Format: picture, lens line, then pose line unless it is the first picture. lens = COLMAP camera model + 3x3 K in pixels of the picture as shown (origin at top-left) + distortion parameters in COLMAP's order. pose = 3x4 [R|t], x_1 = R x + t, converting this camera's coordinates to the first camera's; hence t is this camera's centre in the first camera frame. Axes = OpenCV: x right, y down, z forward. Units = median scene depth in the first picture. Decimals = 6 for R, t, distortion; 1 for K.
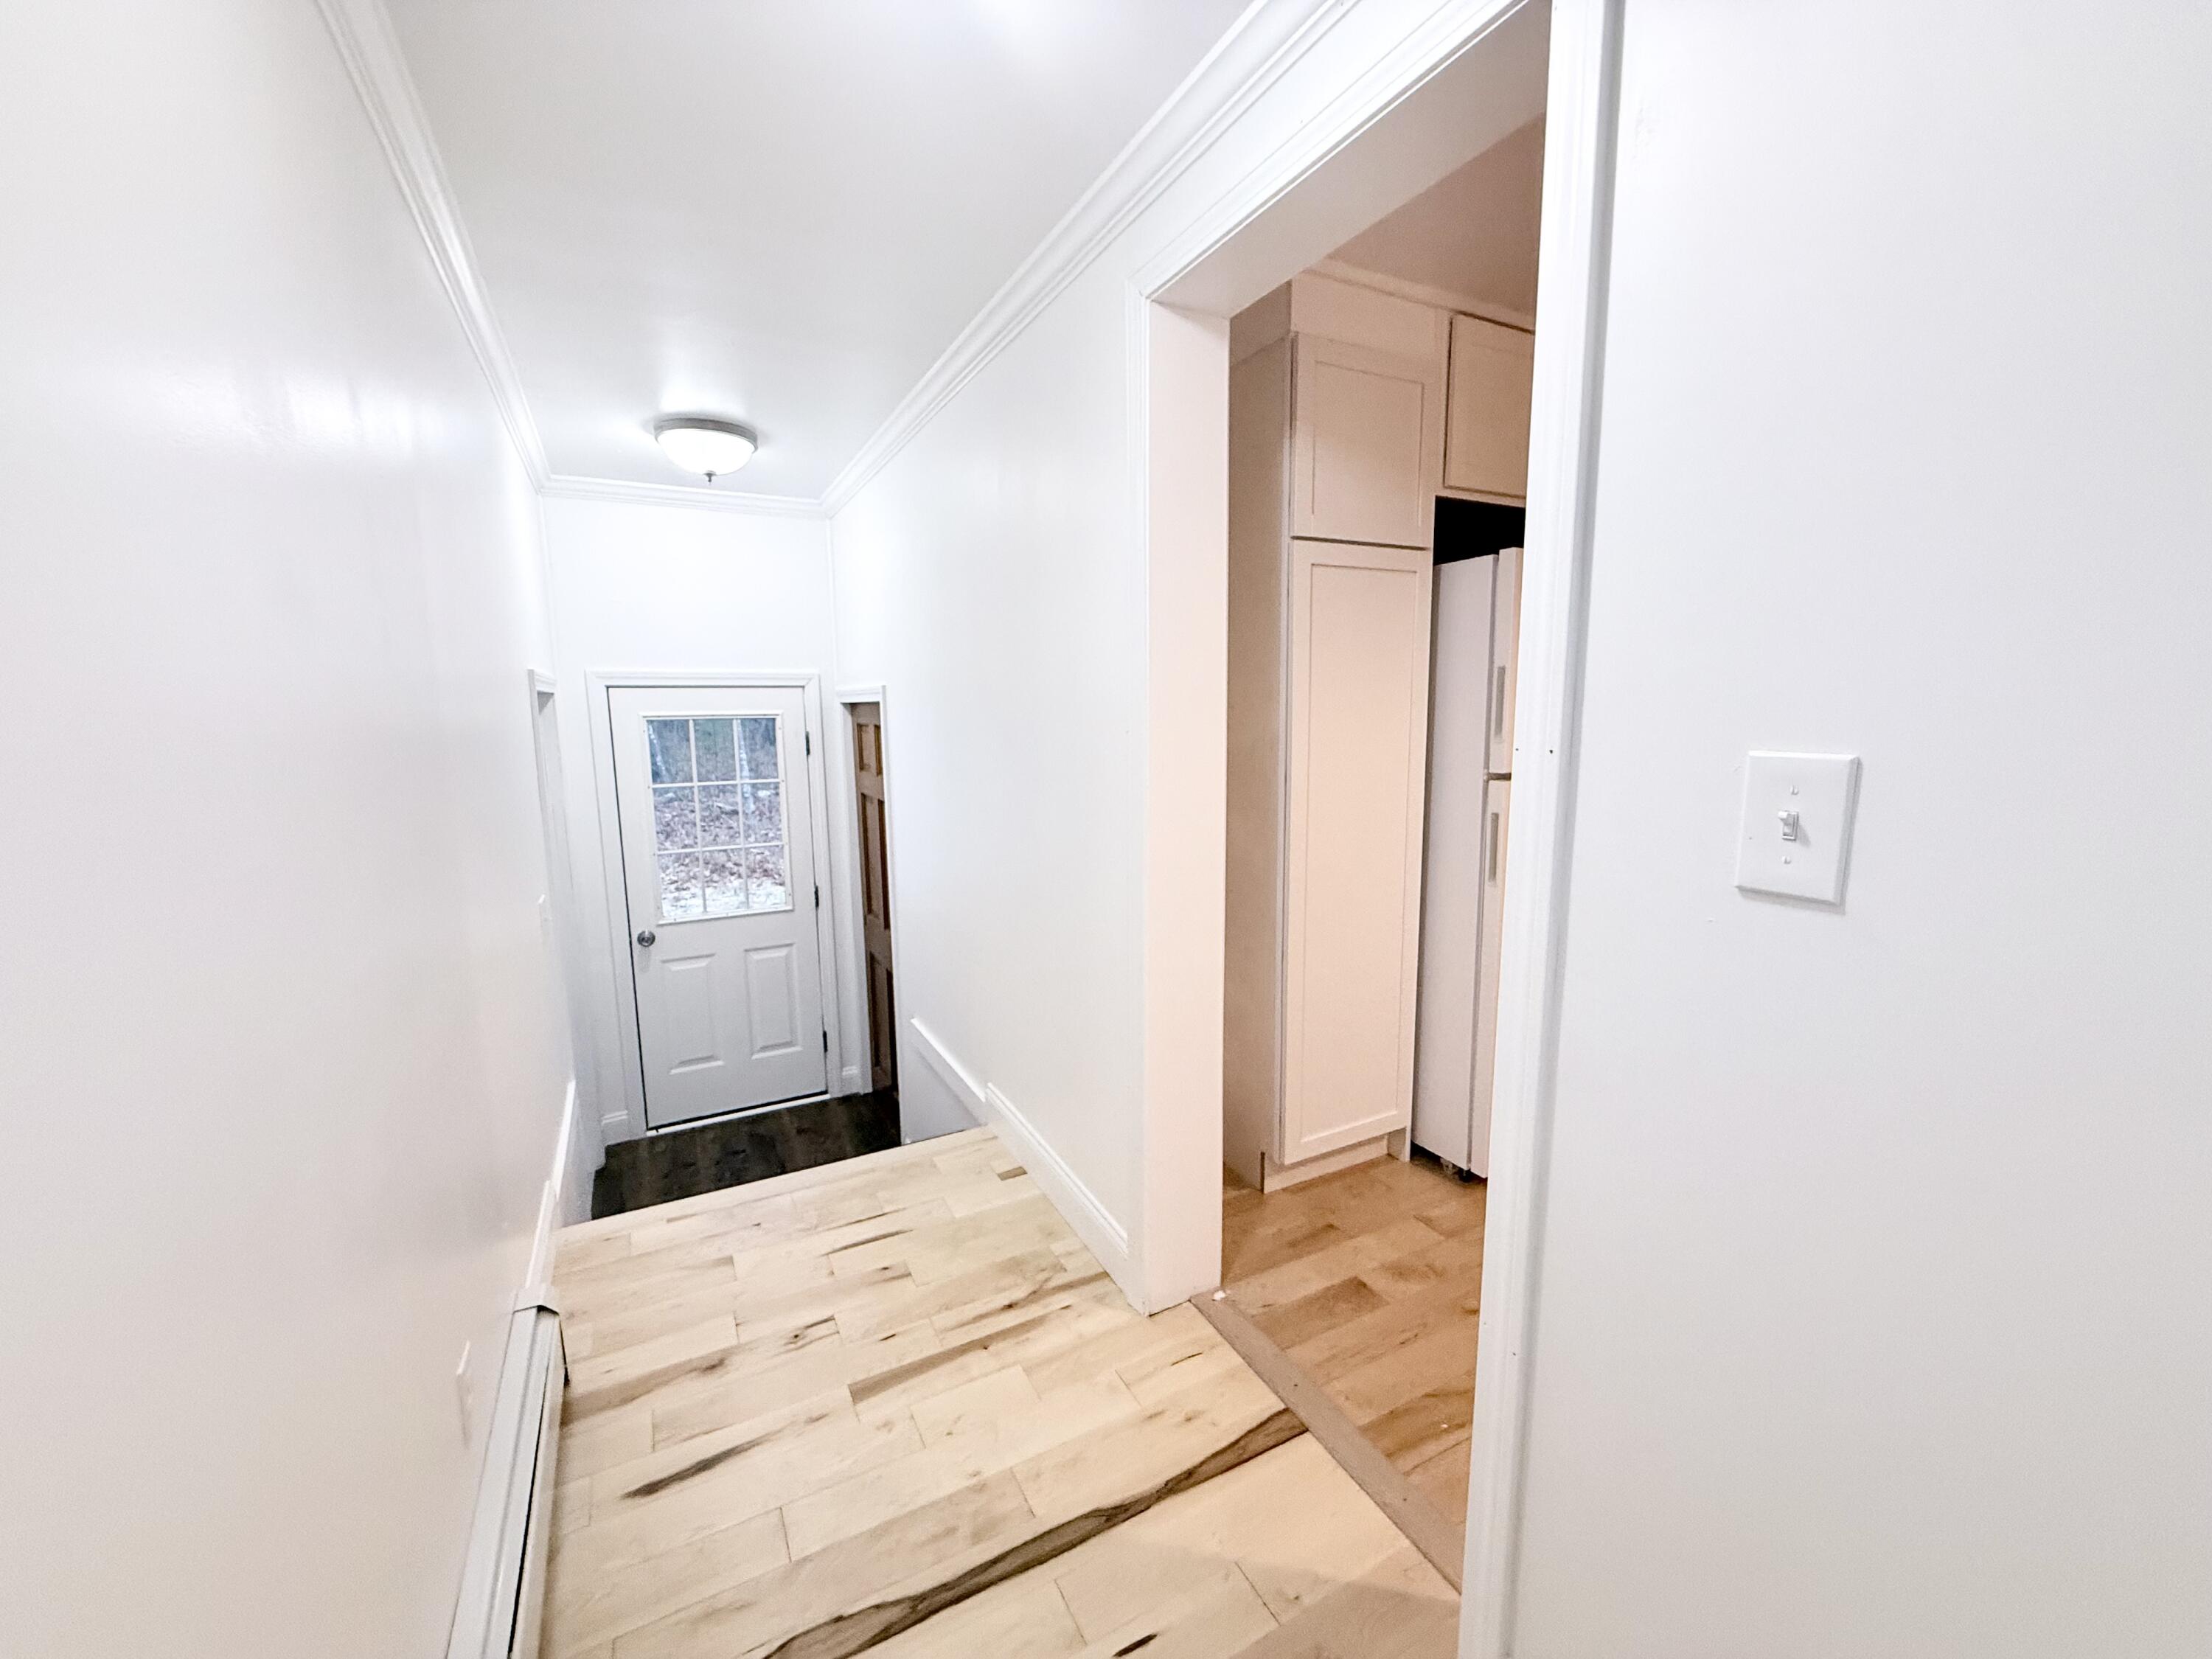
lens RADIAL K [[881.4, 0, 1106.0], [0, 881.4, 829.5], [0, 0, 1]] dist [0.003550, 0.000203]
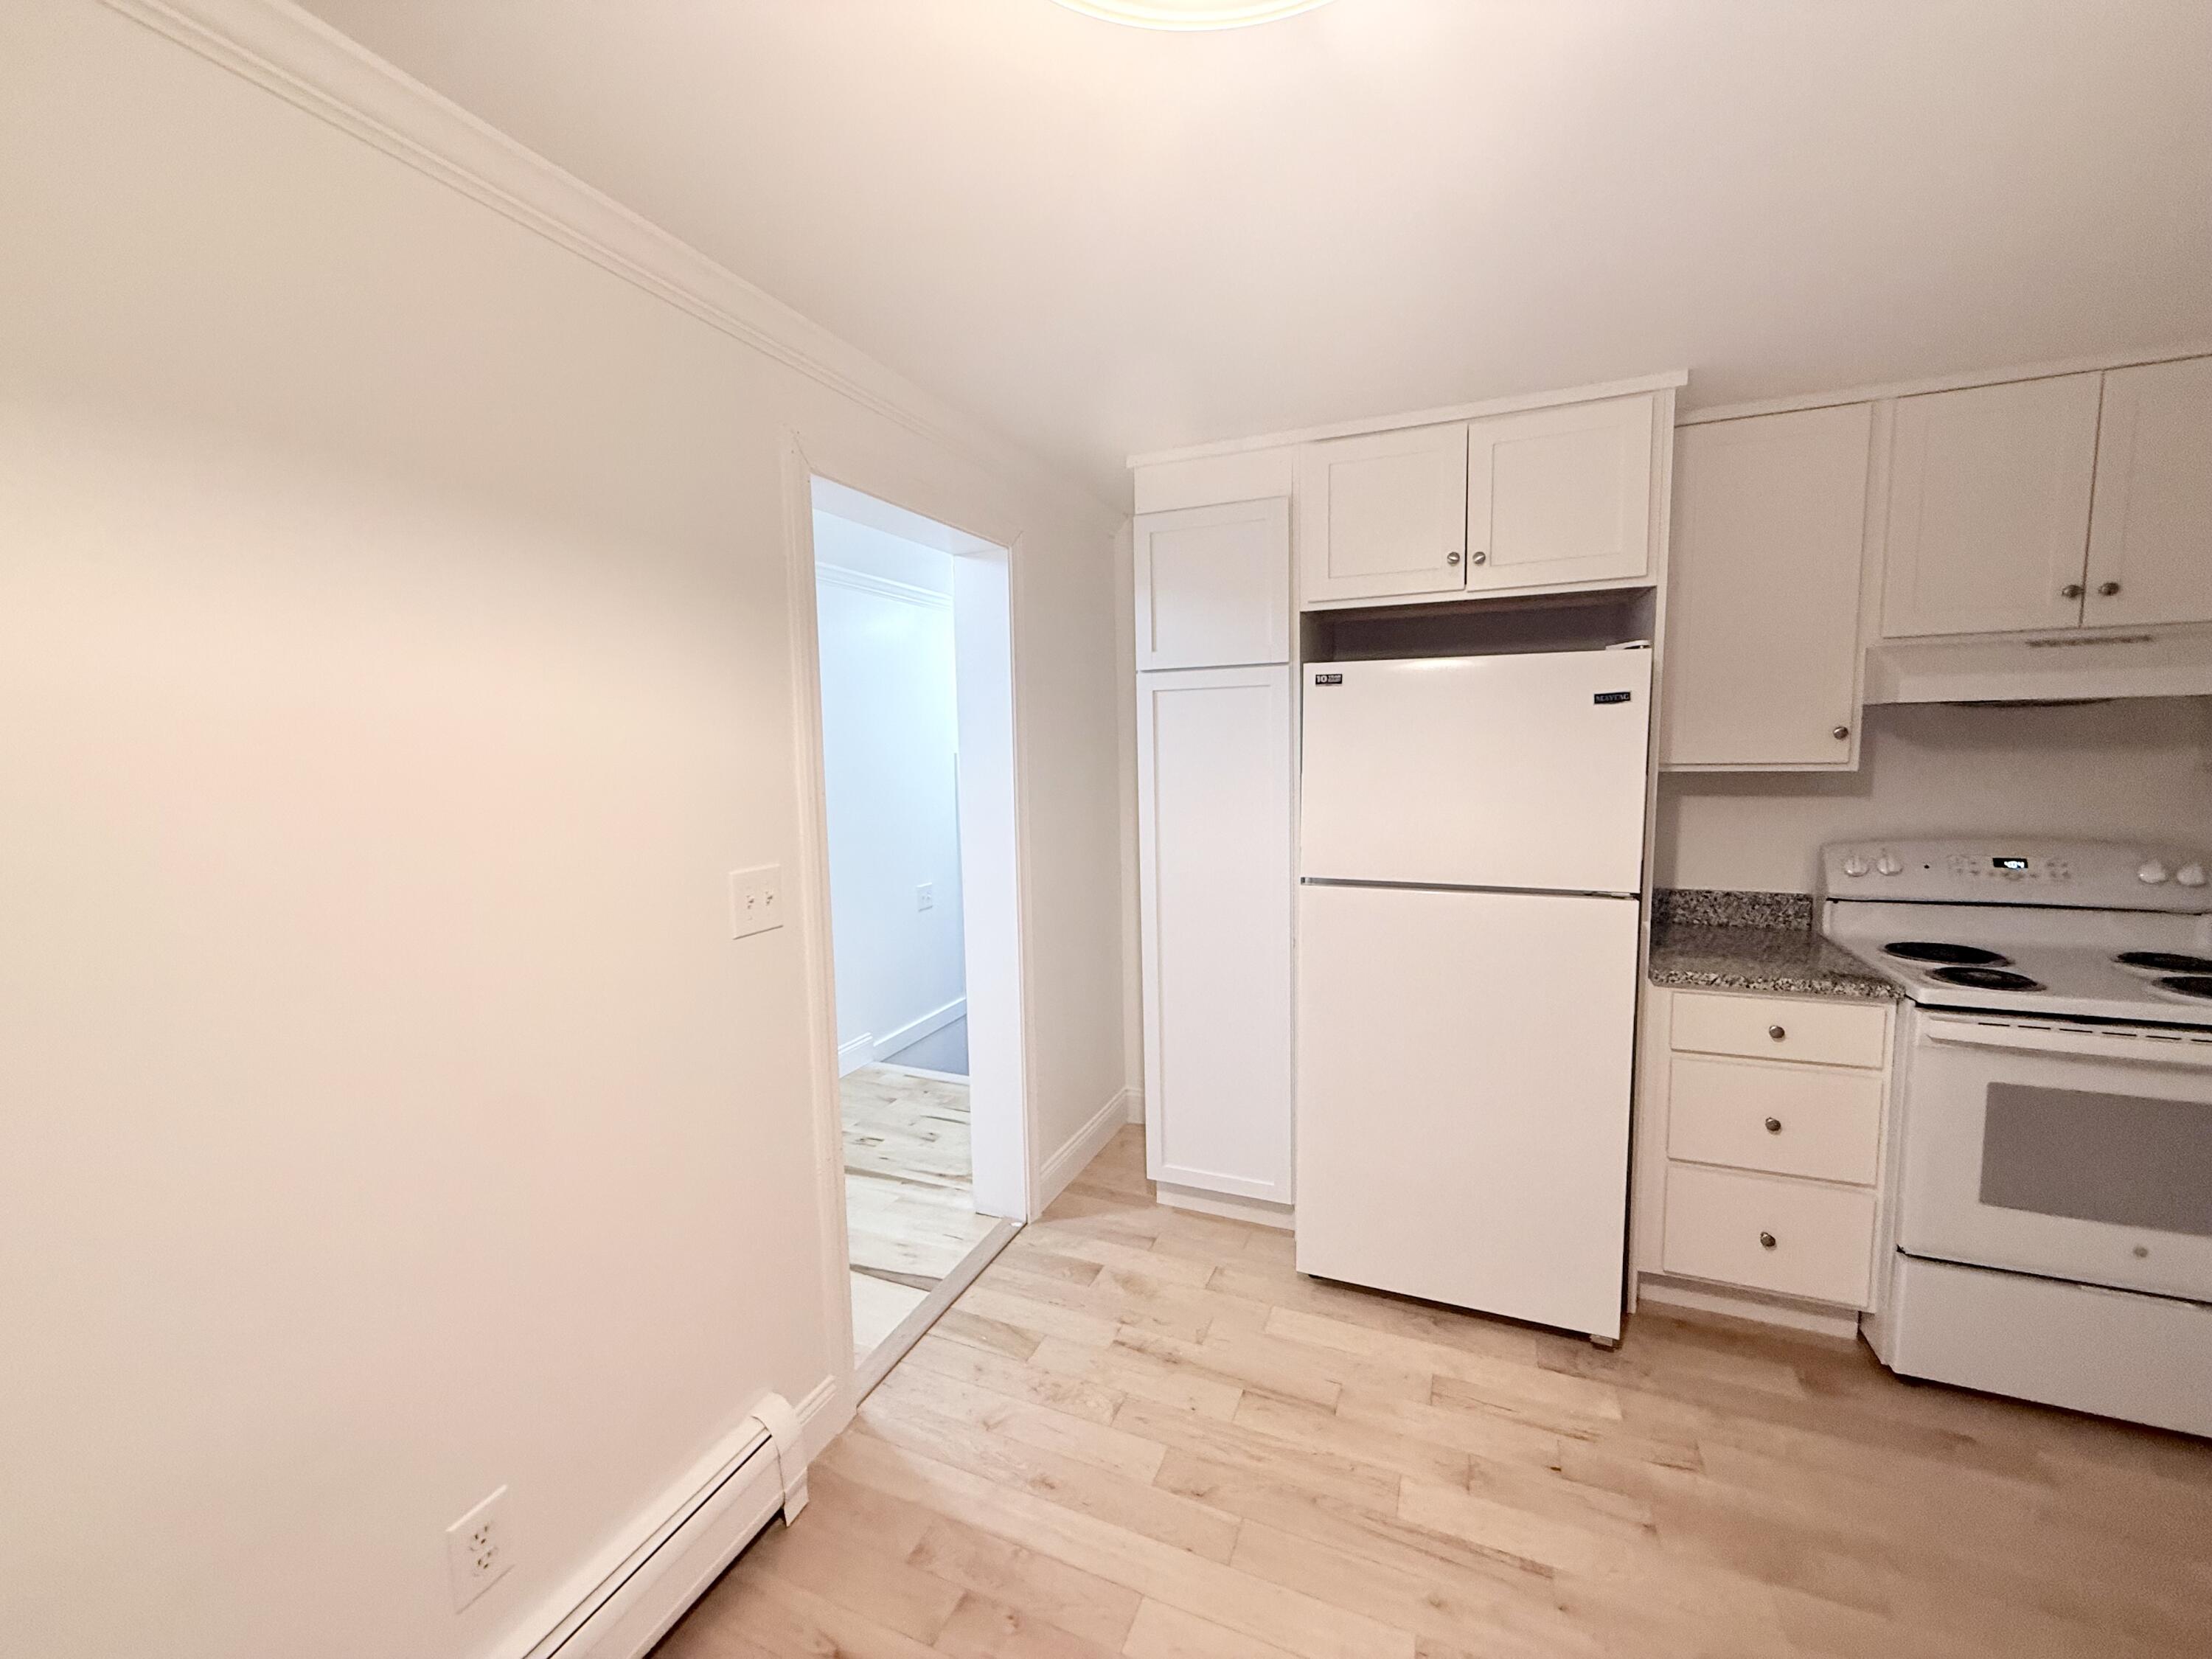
lens RADIAL K [[876.3, 0, 1106.0], [0, 876.3, 829.5], [0, 0, 1]] dist [0.000421, -0.000472]
pose [[0.628525, 0.069367, -0.774690, 1.155409], [-0.101570, 0.994806, 0.006671, -0.106517], [0.771129, 0.074492, 0.632306, 0.175625]]
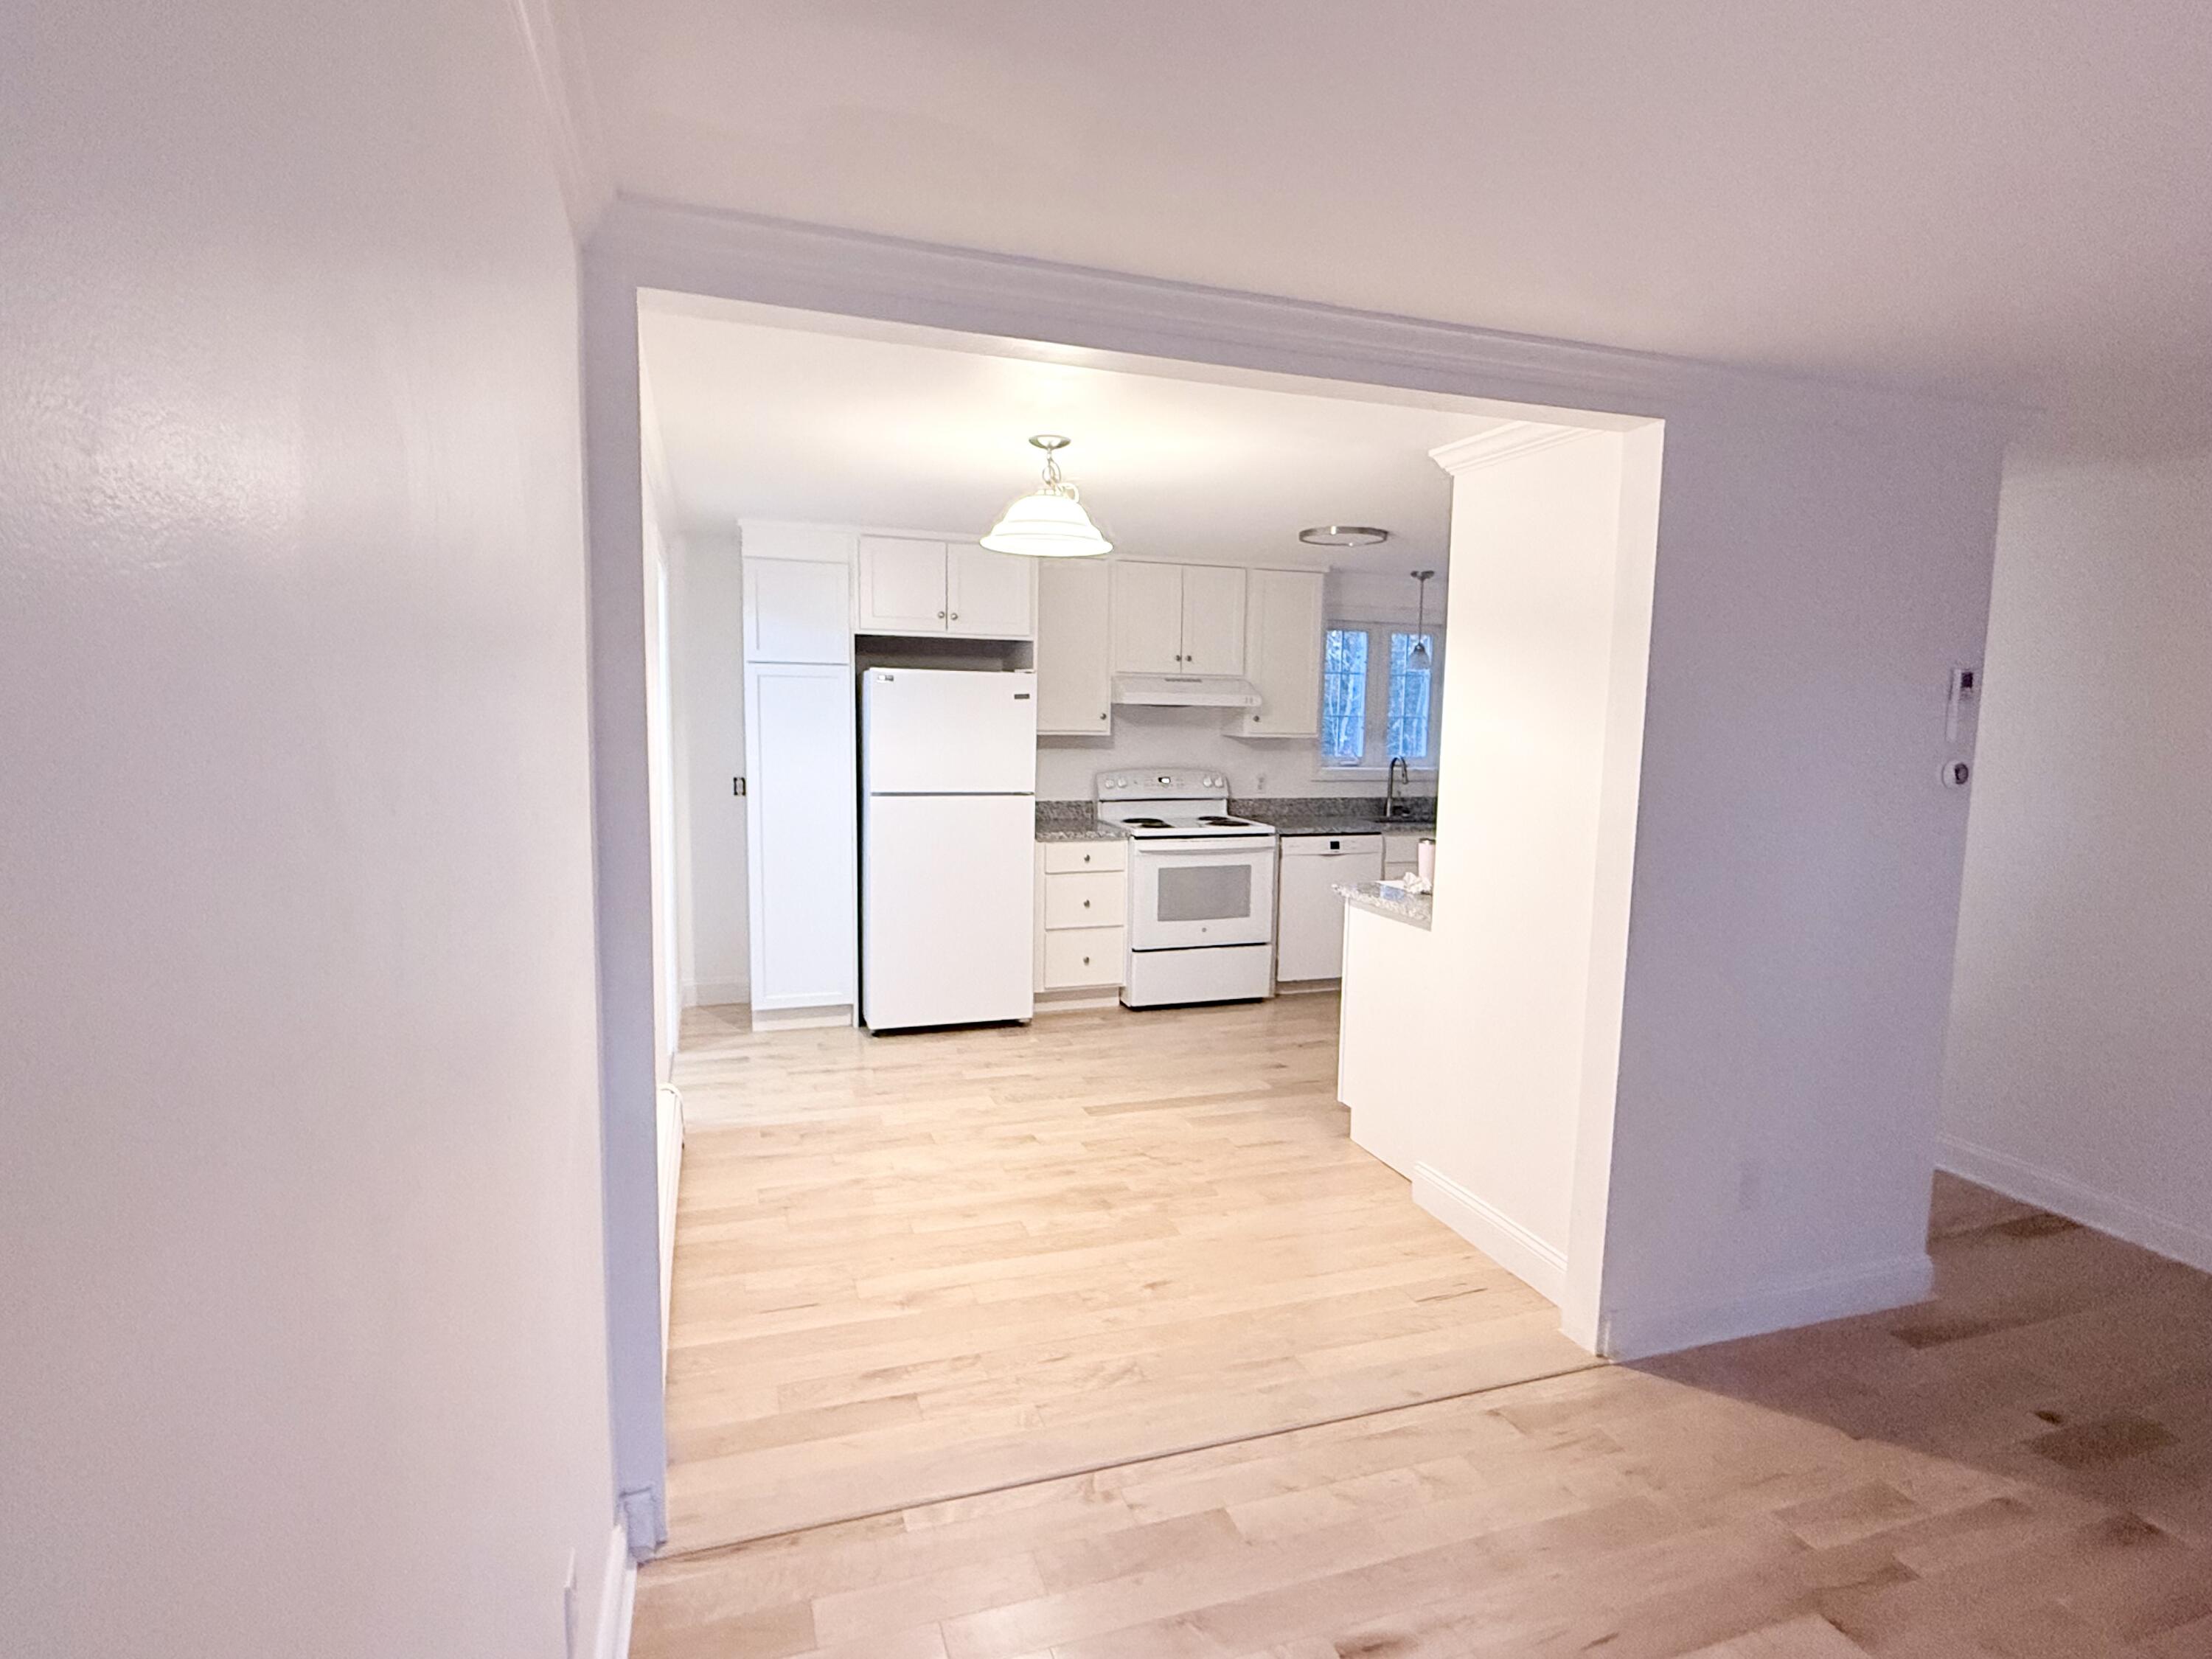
lens RADIAL K [[1134.2, 0, 1106.0], [0, 1134.2, 829.5], [0, 0, 1]] dist [-0.002343, 0.001414]
pose [[0.987015, 0.037315, -0.156235, 1.342055], [-0.044868, 0.997974, -0.045103, 0.099996], [0.154235, 0.051527, 0.986690, -1.238311]]
